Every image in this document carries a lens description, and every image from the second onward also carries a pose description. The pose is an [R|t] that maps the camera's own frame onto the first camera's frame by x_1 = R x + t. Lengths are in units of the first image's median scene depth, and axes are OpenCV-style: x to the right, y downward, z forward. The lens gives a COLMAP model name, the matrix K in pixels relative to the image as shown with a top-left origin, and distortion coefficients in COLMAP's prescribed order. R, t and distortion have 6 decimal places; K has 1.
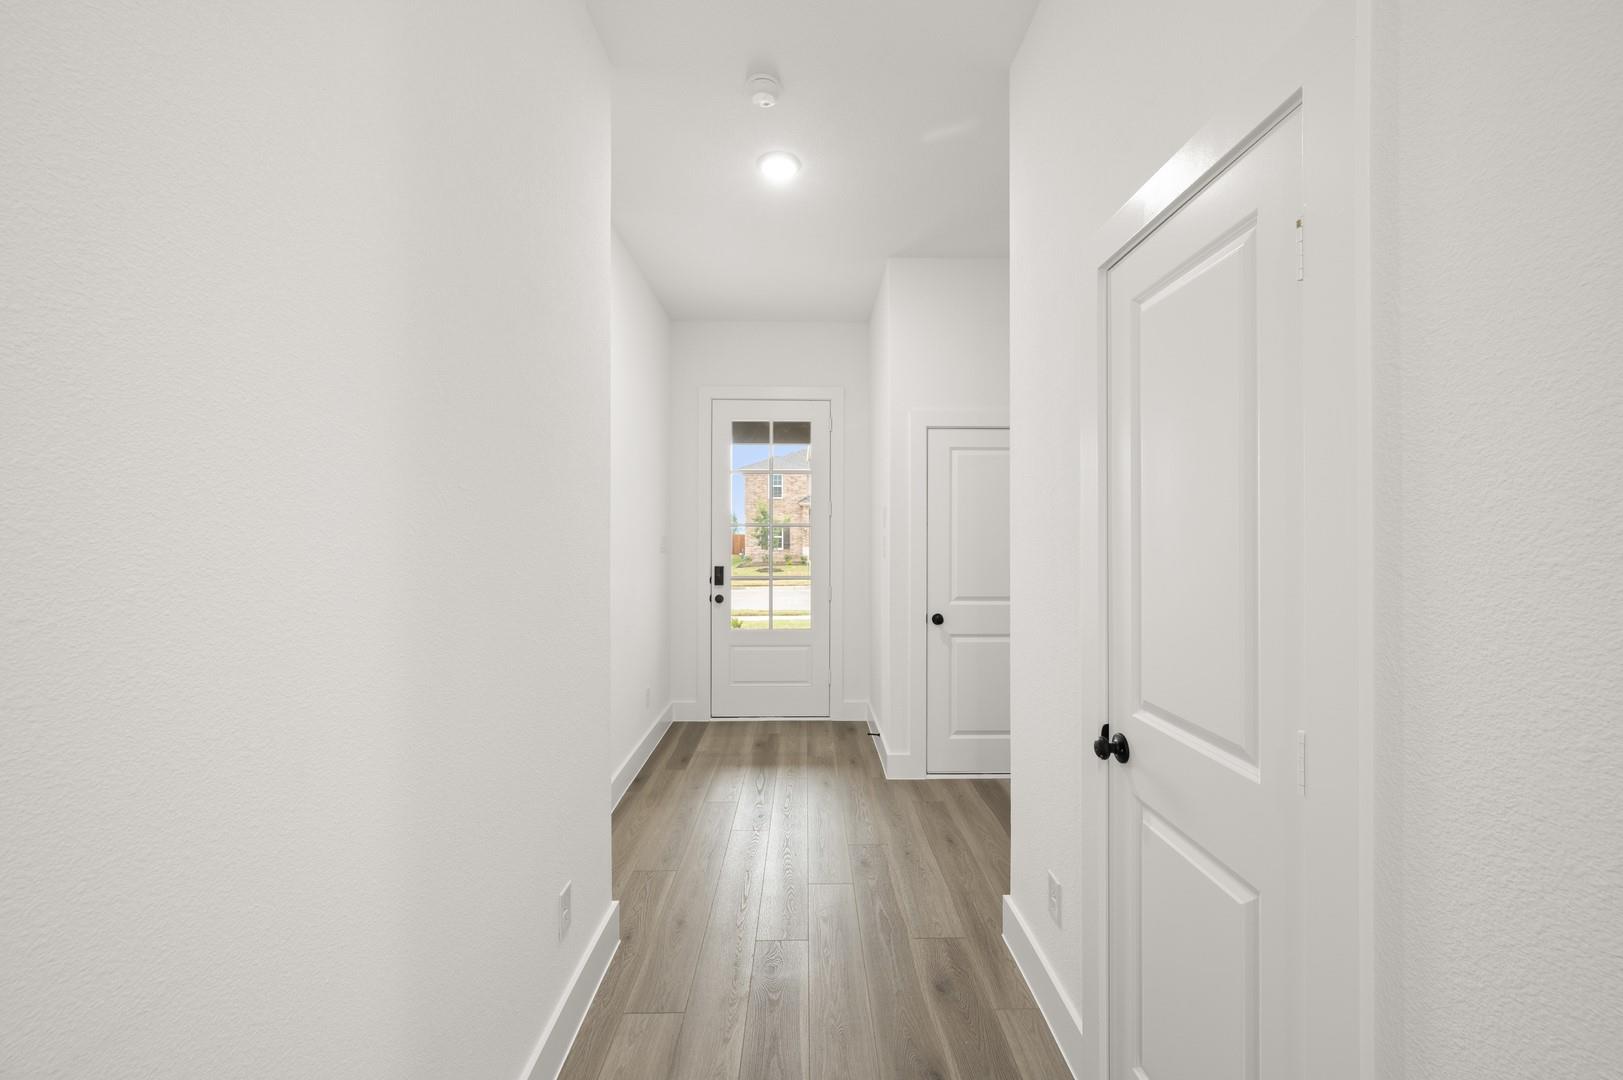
lens RADIAL K [[636.7, 0, 813.9], [0, 636.7, 536.8], [0, 0, 1]] dist [0.000141, 0.000069]
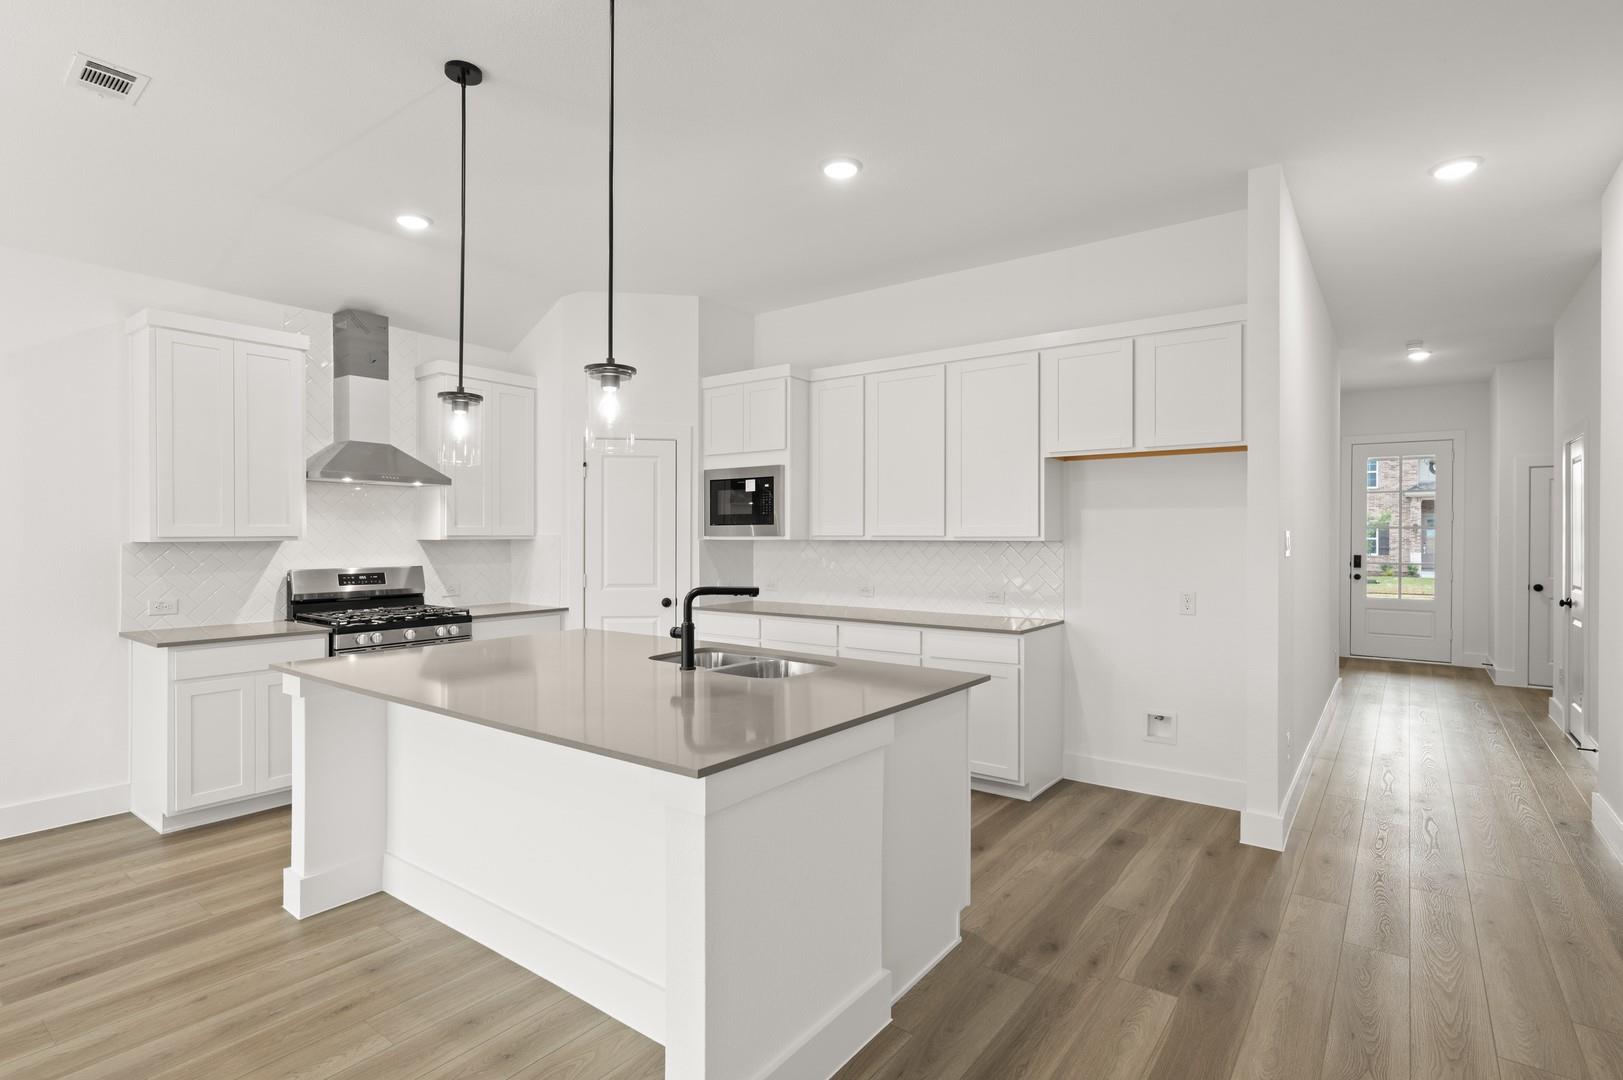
lens RADIAL K [[789.0, 0, 811.7], [0, 789.0, 536.4], [0, 0, 1]] dist [-0.000884, 0.000280]
pose [[0.788968, 0.020364, -0.614097, -0.025121], [-0.018779, 0.999783, 0.009026, 0.010498], [0.614147, 0.004411, 0.789179, -1.219687]]
